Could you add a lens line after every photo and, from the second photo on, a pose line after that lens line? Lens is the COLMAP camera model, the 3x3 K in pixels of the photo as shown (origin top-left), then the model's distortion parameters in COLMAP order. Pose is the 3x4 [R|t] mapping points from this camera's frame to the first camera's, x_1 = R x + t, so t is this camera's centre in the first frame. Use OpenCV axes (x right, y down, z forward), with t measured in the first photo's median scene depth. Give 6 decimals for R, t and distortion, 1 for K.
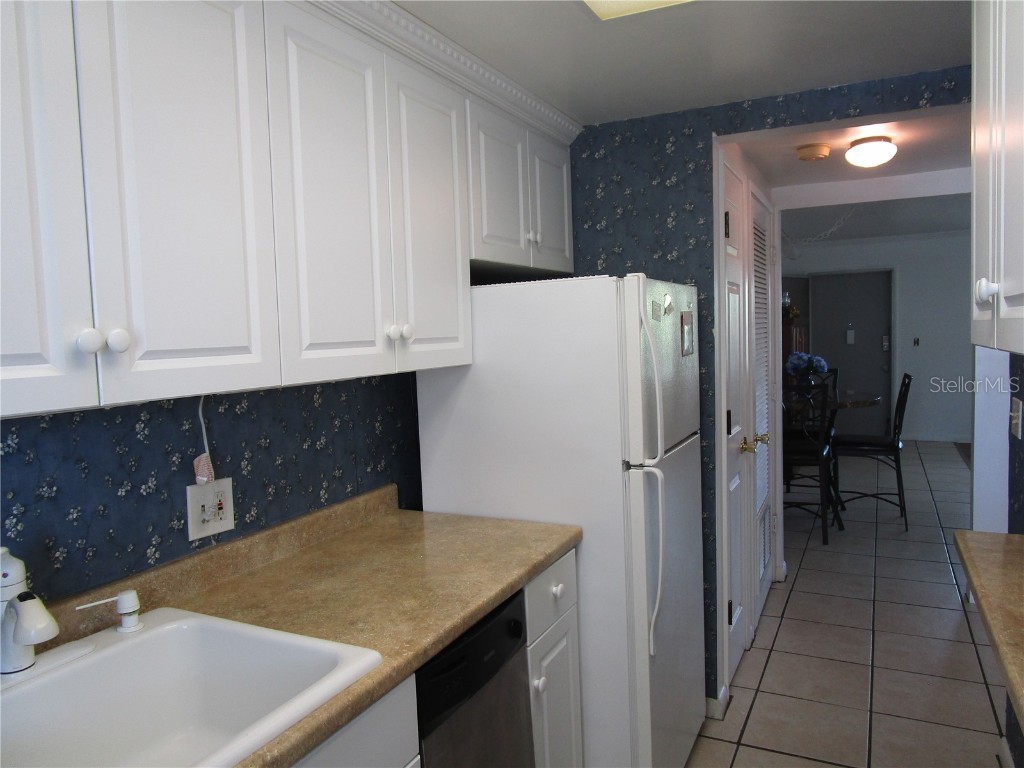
lens RADIAL K [[731.5, 0, 510.6], [0, 731.5, 386.3], [0, 0, 1]] dist [-0.028261, 0.014754]
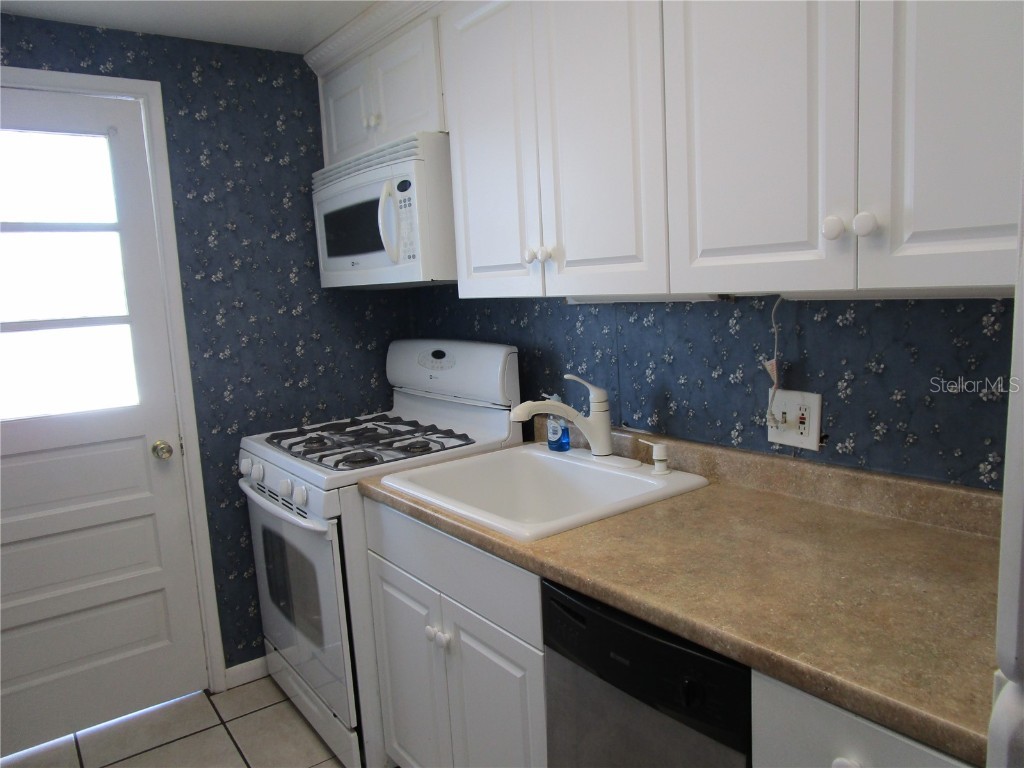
lens RADIAL K [[731.5, 0, 510.6], [0, 731.5, 386.3], [0, 0, 1]] dist [-0.028261, 0.014754]
pose [[-0.448586, 0.181831, -0.875048, 0.567627], [-0.000451, 0.979039, 0.203672, -0.067214], [0.893740, 0.091759, -0.439101, 1.047857]]
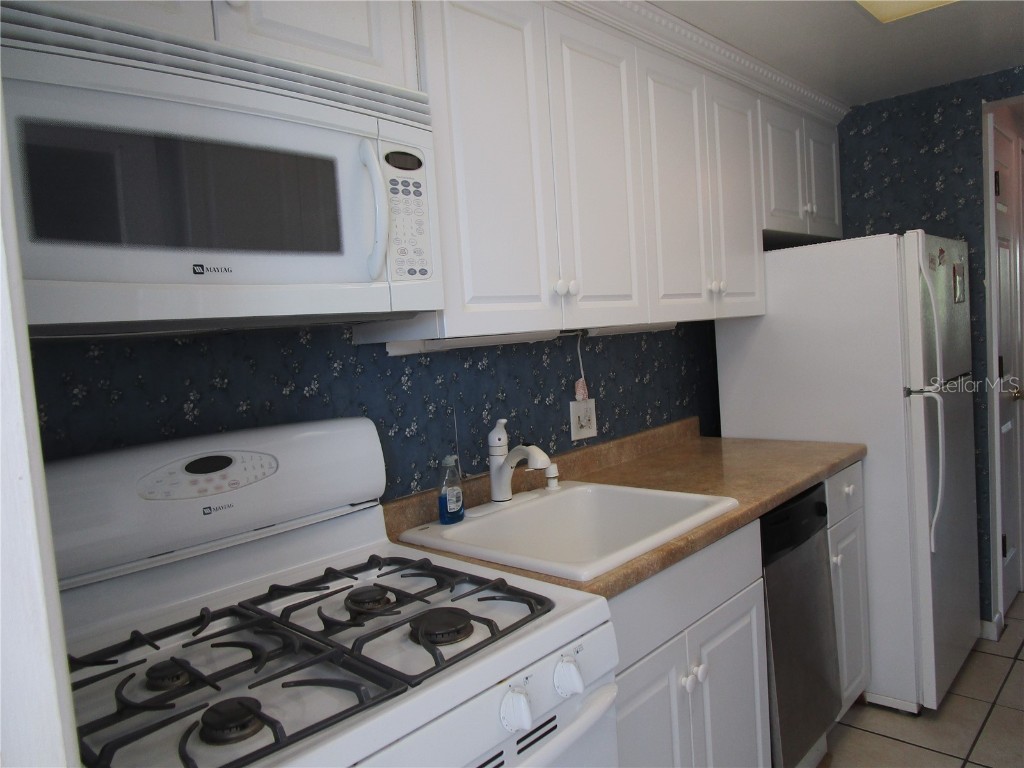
lens RADIAL K [[731.5, 0, 510.6], [0, 731.5, 386.3], [0, 0, 1]] dist [-0.028261, 0.014754]
pose [[0.957675, -0.014041, -0.287508, -0.136996], [0.017887, 0.999782, 0.010755, 0.084209], [0.287294, -0.015442, 0.957718, -0.365245]]
